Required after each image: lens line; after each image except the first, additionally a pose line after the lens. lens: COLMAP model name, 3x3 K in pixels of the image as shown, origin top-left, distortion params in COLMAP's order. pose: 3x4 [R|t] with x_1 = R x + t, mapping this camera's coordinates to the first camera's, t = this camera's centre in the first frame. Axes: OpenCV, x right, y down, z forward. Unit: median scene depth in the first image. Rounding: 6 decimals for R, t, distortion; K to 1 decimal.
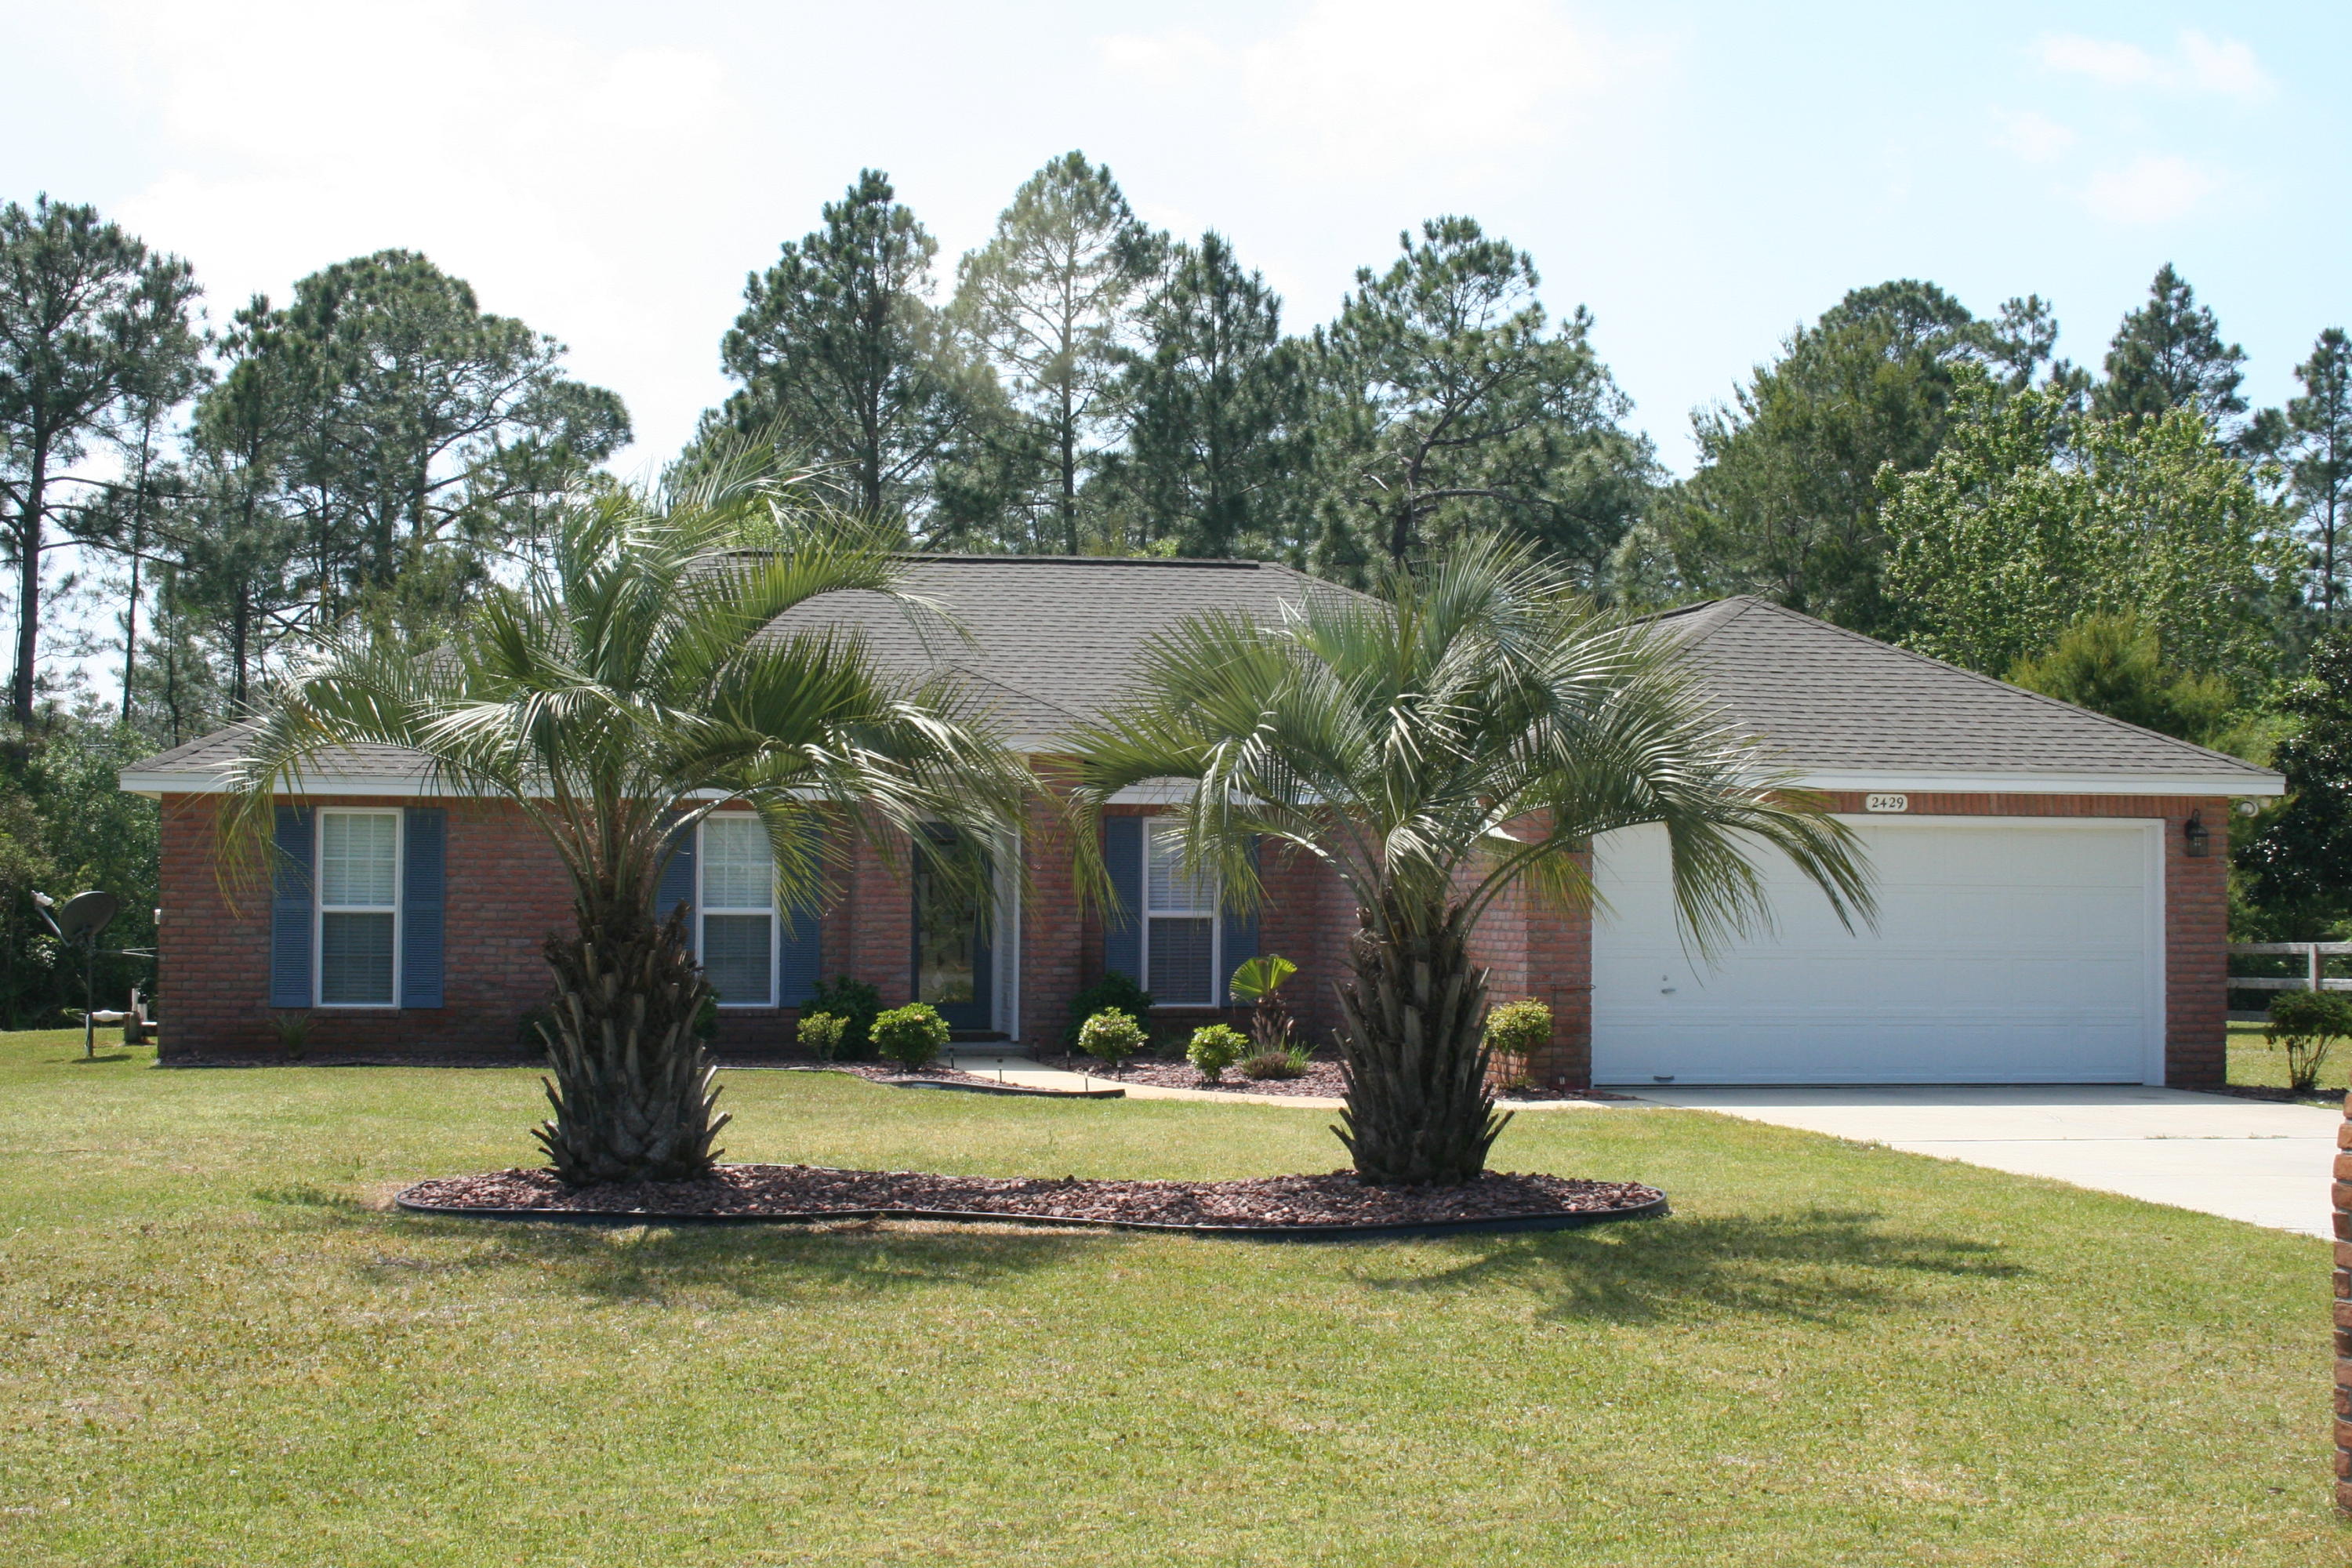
lens RADIAL K [[3518.0, 0, 1176.0], [0, 3518.0, 784.0], [0, 0, 1]] dist [-0.056394, 0.030530]
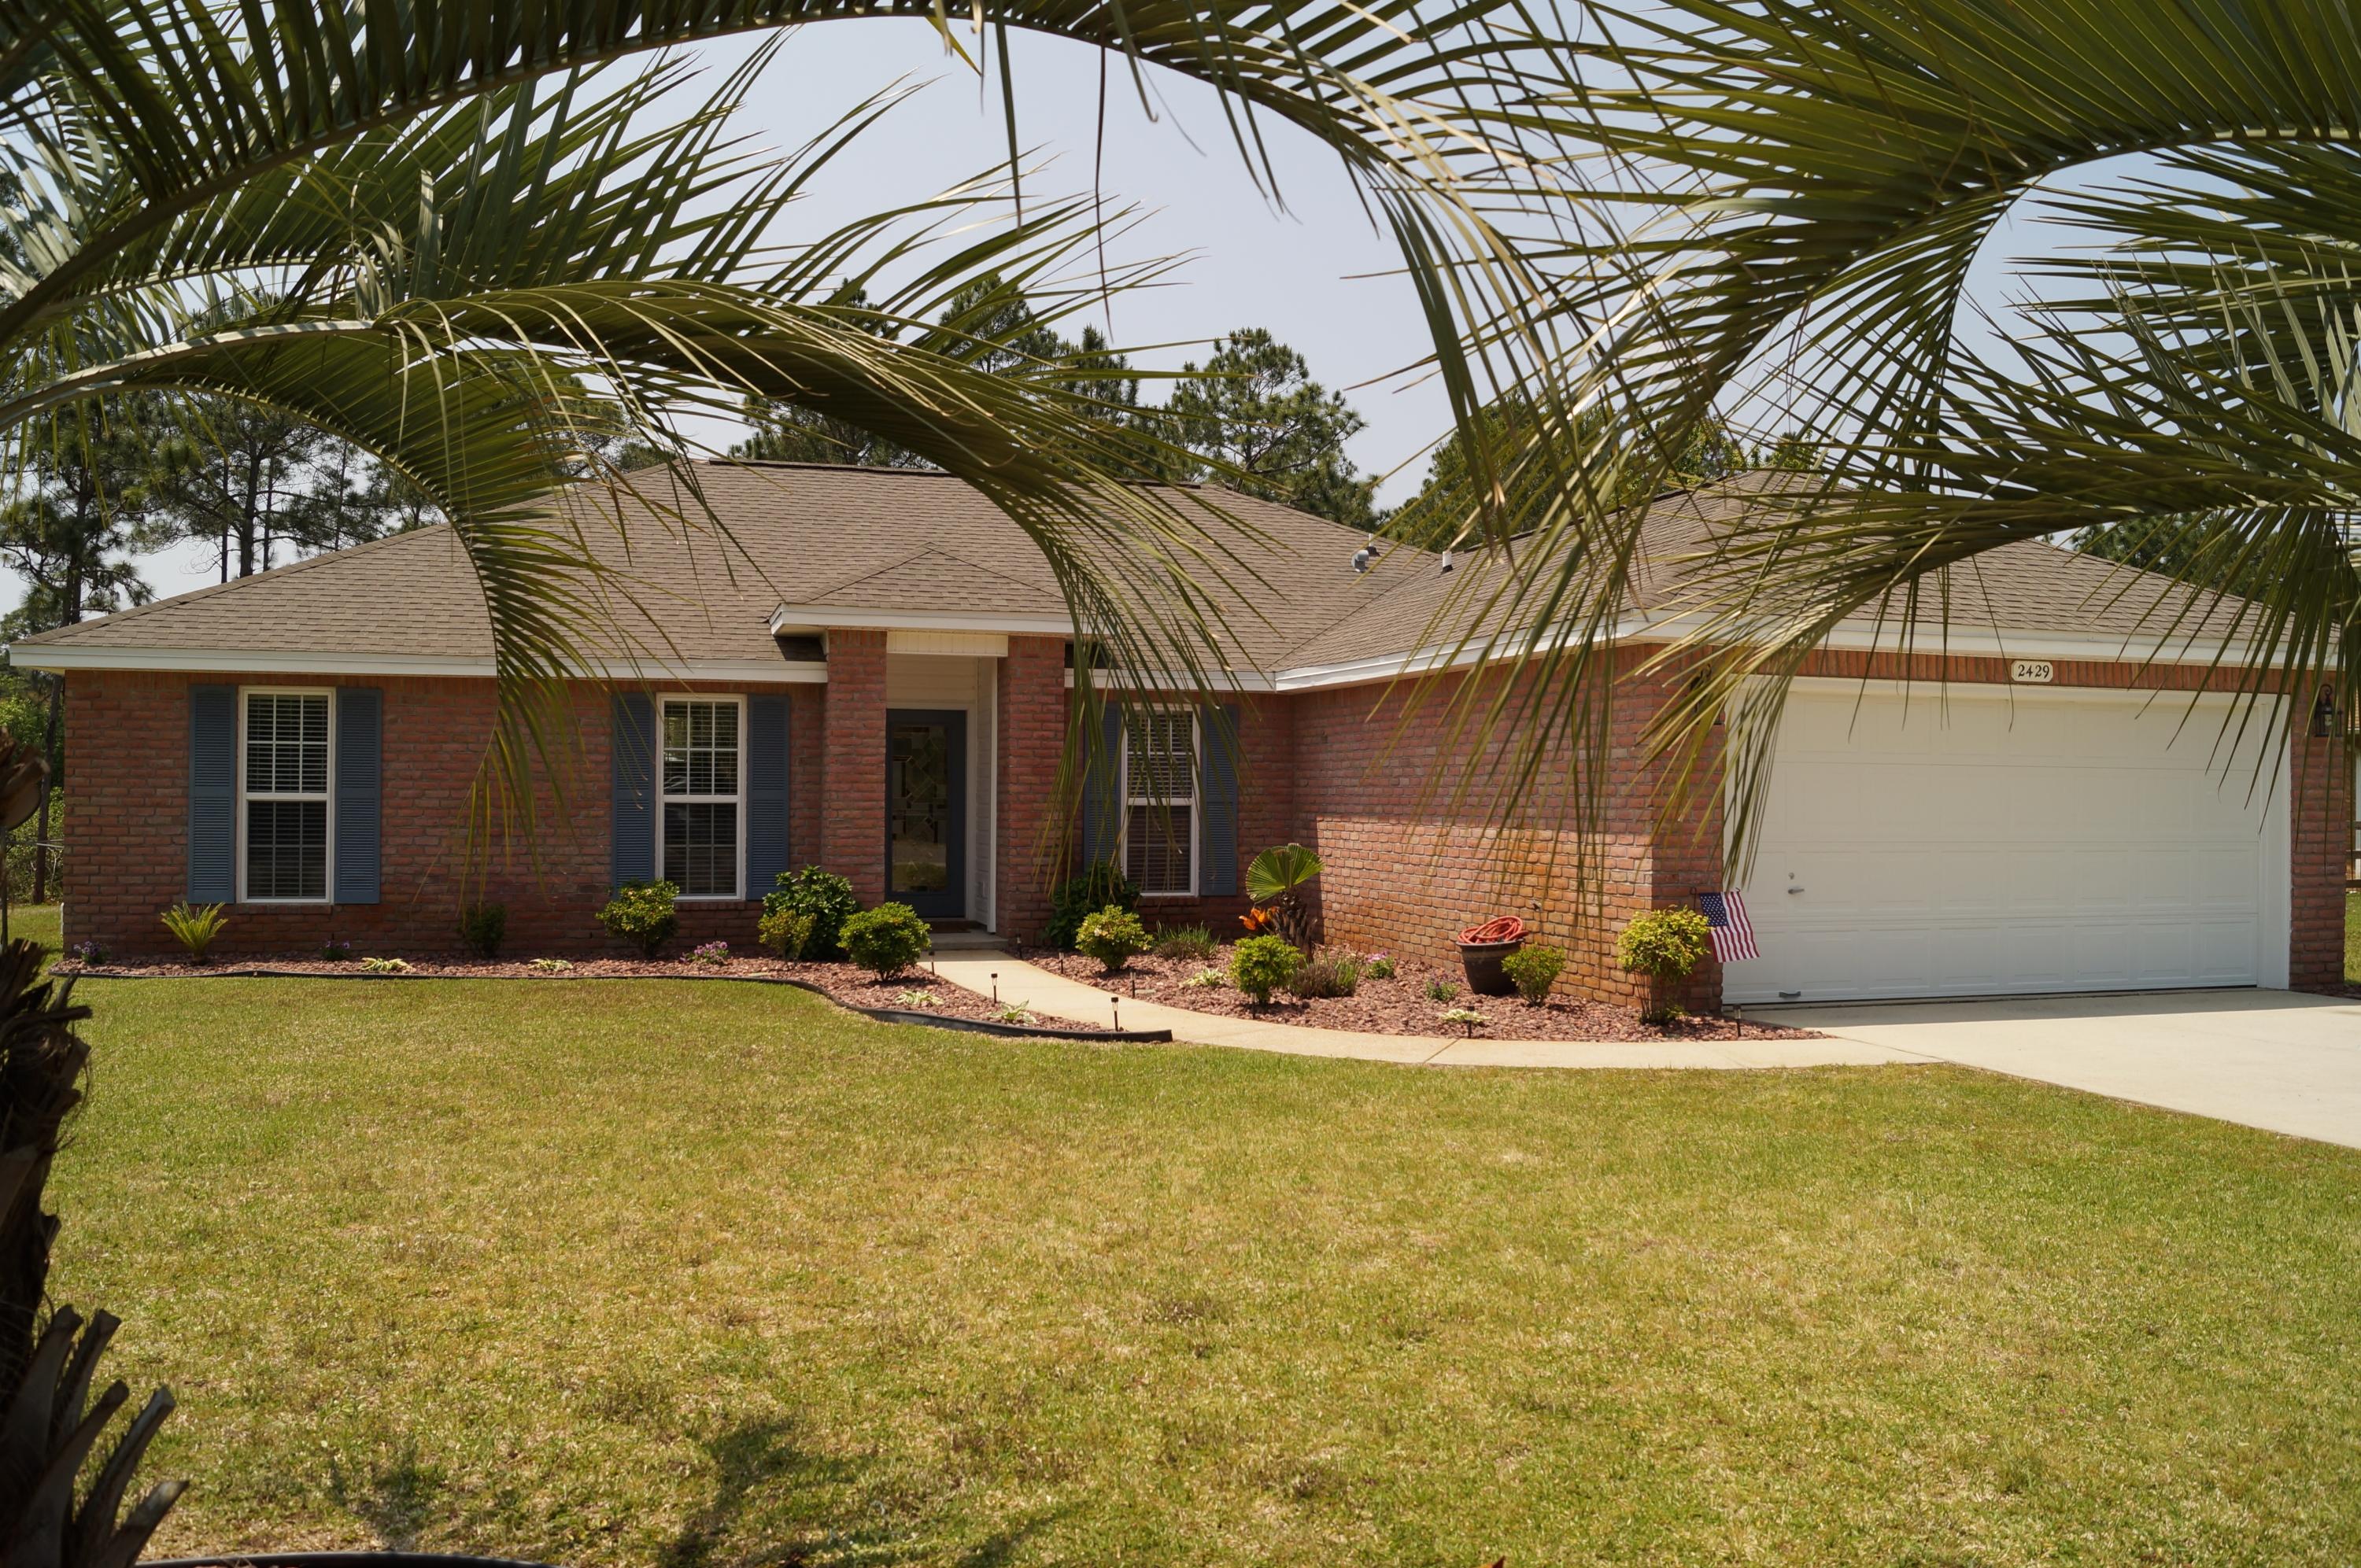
lens RADIAL K [[1832.5, 0, 1183.6], [0, 1832.5, 789.1], [0, 0, 1]] dist [-0.089859, 0.016614]
pose [[0.995805, -0.000252, 0.091502, -0.039765], [-0.002400, 0.999580, 0.028872, 0.019041], [-0.091471, -0.028971, 0.995386, 0.498355]]
